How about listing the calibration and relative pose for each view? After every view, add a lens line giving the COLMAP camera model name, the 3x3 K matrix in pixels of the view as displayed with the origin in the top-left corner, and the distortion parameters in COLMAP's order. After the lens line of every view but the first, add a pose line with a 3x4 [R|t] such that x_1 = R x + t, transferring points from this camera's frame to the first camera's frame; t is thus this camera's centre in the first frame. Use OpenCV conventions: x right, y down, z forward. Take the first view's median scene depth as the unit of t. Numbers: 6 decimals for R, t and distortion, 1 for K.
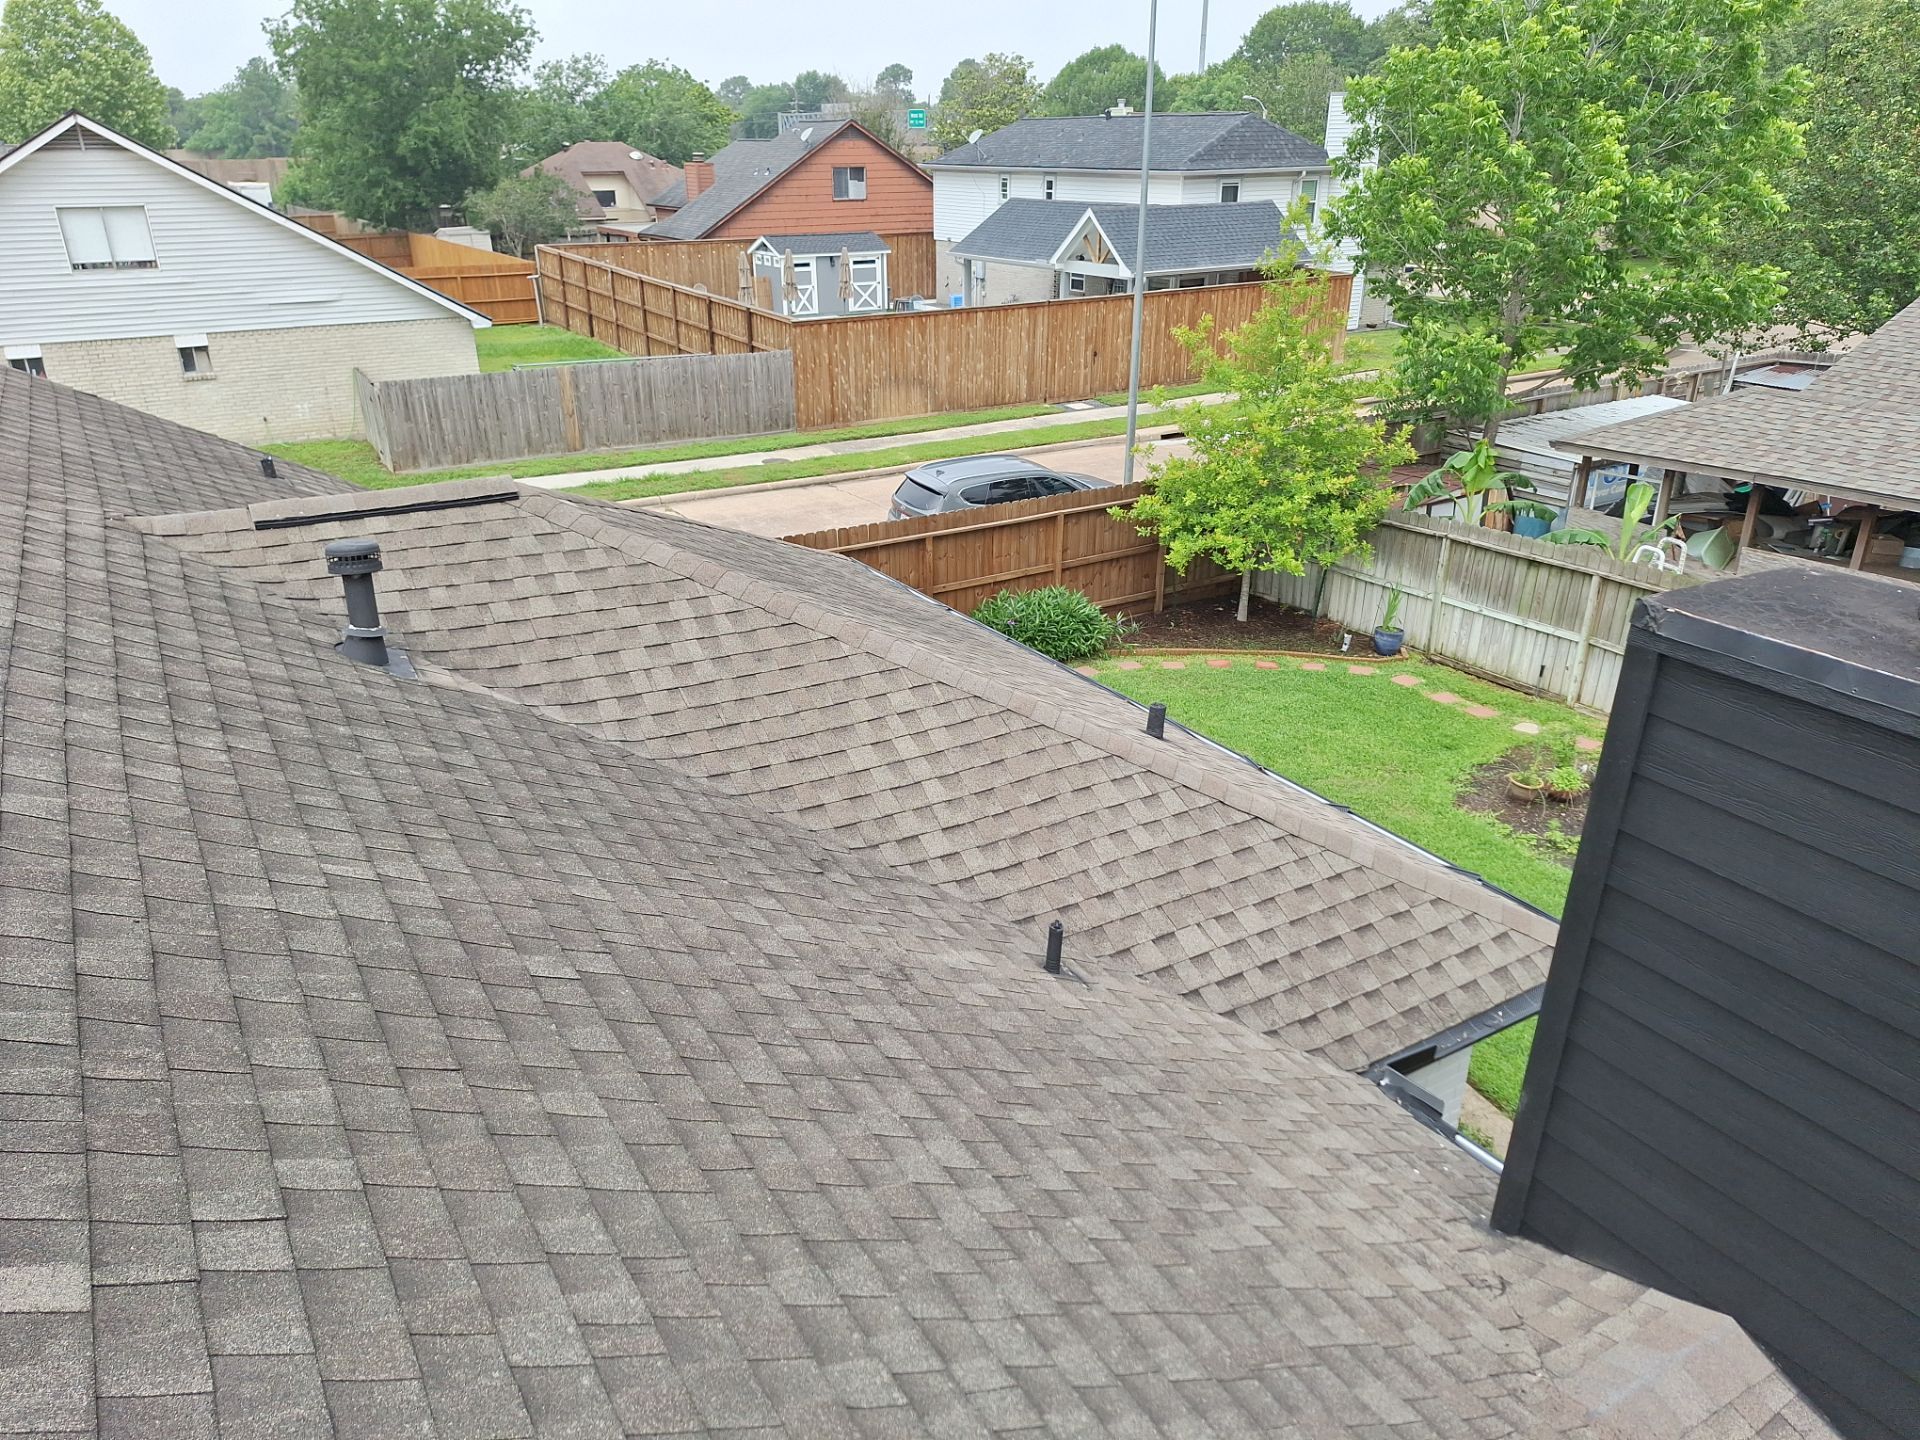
lens RADIAL K [[1294.2, 0, 950.9], [0, 1294.2, 720.9], [0, 0, 1]] dist [0.017171, -0.032197]
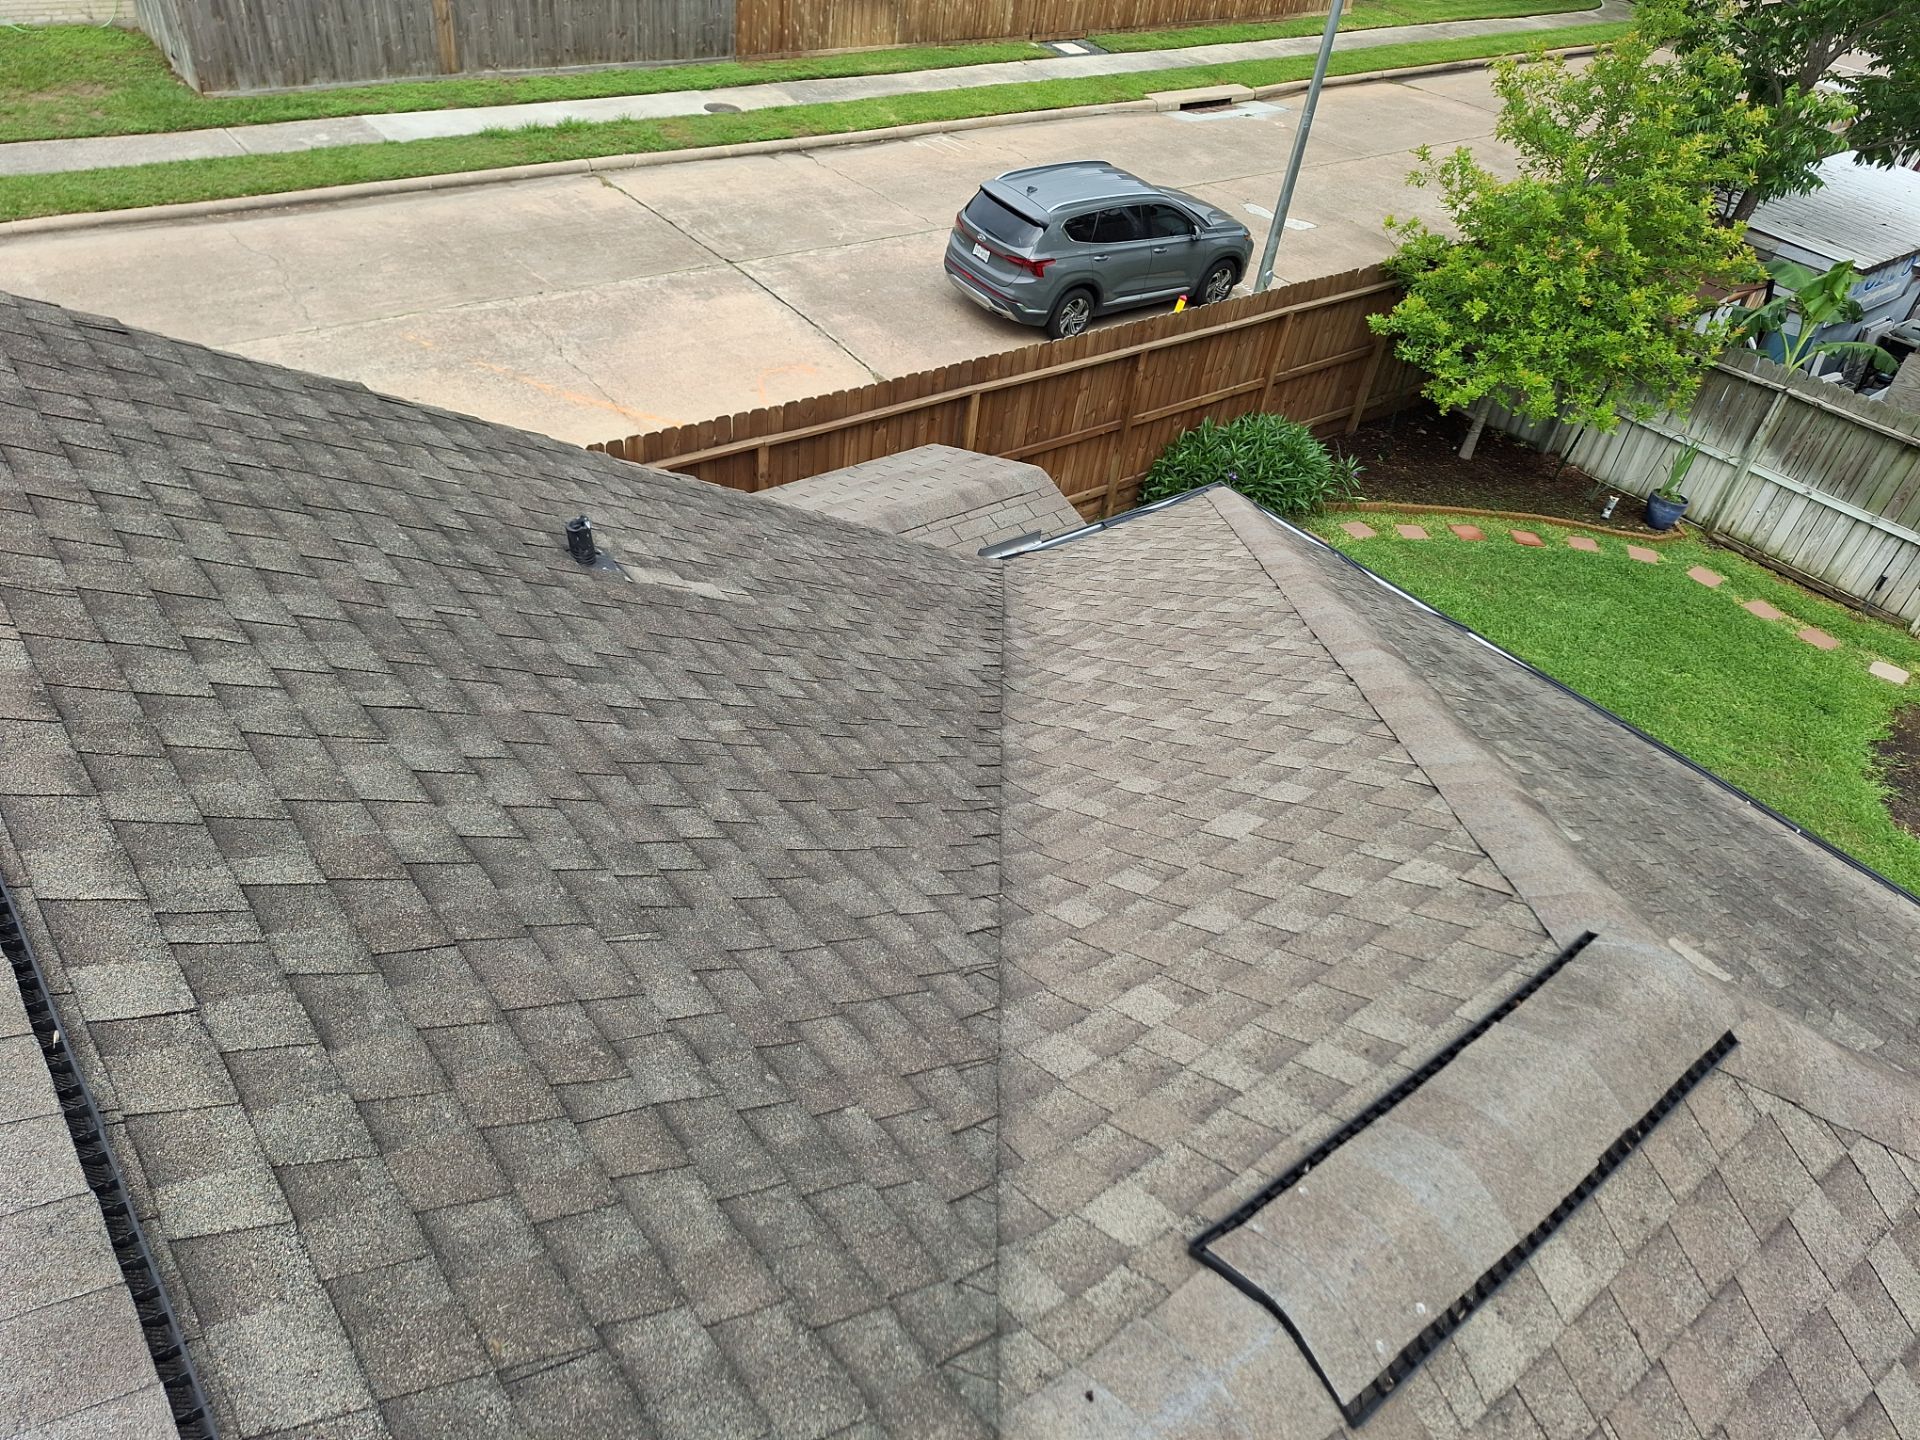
lens RADIAL K [[1294.2, 0, 927.3], [0, 1294.2, 748.4], [0, 0, 1]] dist [0.017171, -0.032197]
pose [[0.987617, 0.009796, 0.156578, -0.143506], [-0.056363, 0.953571, 0.295848, -0.081092], [-0.146410, -0.301010, 0.942315, 0.165101]]
